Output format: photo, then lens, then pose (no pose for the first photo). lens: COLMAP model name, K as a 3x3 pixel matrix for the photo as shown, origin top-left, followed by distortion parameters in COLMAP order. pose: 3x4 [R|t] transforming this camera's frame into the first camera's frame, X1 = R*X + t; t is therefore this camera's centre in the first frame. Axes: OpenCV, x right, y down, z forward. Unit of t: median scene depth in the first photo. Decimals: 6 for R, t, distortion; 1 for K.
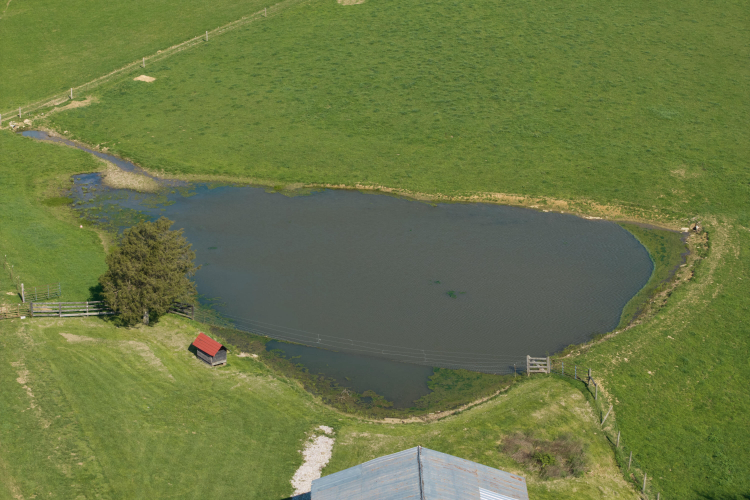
lens RADIAL K [[1496.3, 0, 376.0], [0, 1496.3, 252.8], [0, 0, 1]] dist [-0.132162, 0.000000]
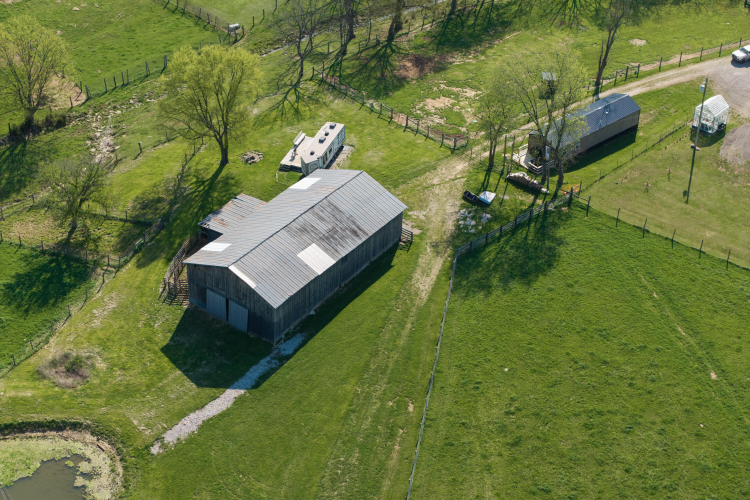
lens RADIAL K [[1496.3, 0, 378.6], [0, 1496.3, 250.8], [0, 0, 1]] dist [-0.132162, 0.000000]
pose [[-0.805096, -0.368265, 0.464974, -0.576004], [0.187273, 0.585996, 0.788376, -0.768961], [-0.562805, 0.721796, -0.402817, 0.997833]]
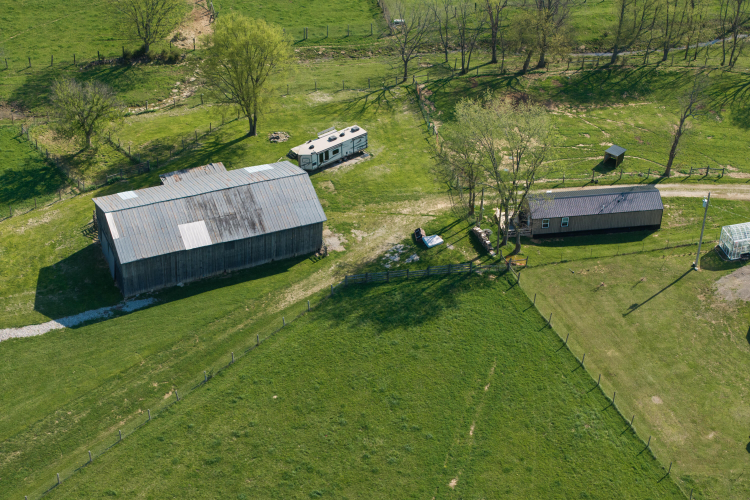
lens RADIAL K [[1496.3, 0, 378.0], [0, 1496.3, 249.0], [0, 0, 1]] dist [-0.132162, 0.000000]
pose [[-0.377396, -0.563193, 0.735110, -0.913403], [0.302184, 0.675463, 0.672633, -0.603129], [-0.875361, 0.475987, -0.084729, 0.554134]]
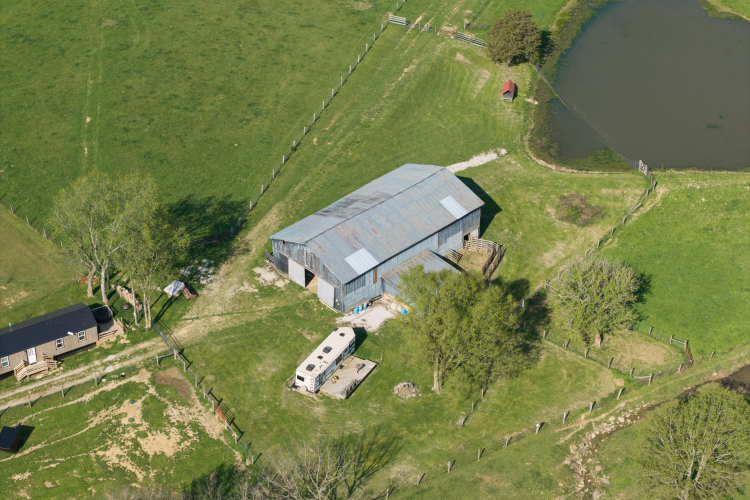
lens RADIAL K [[1496.3, 0, 373.3], [0, 1496.3, 251.9], [0, 0, 1]] dist [-0.132162, 0.000000]
pose [[0.702162, 0.415670, -0.578089, 0.750523], [-0.255654, 0.904945, 0.340169, -0.275624], [0.664538, -0.091063, 0.741686, -0.377661]]
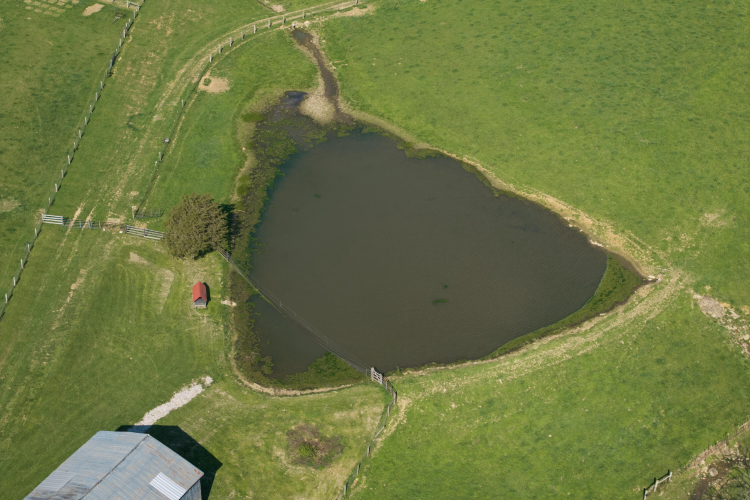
lens RADIAL K [[1496.3, 0, 373.6], [0, 1496.3, 242.5], [0, 0, 1]] dist [-0.132162, 0.000000]
pose [[0.868093, 0.279802, -0.410030, 0.542513], [-0.183169, 0.948269, 0.259296, -0.343591], [0.461370, -0.149988, 0.874437, -0.187837]]
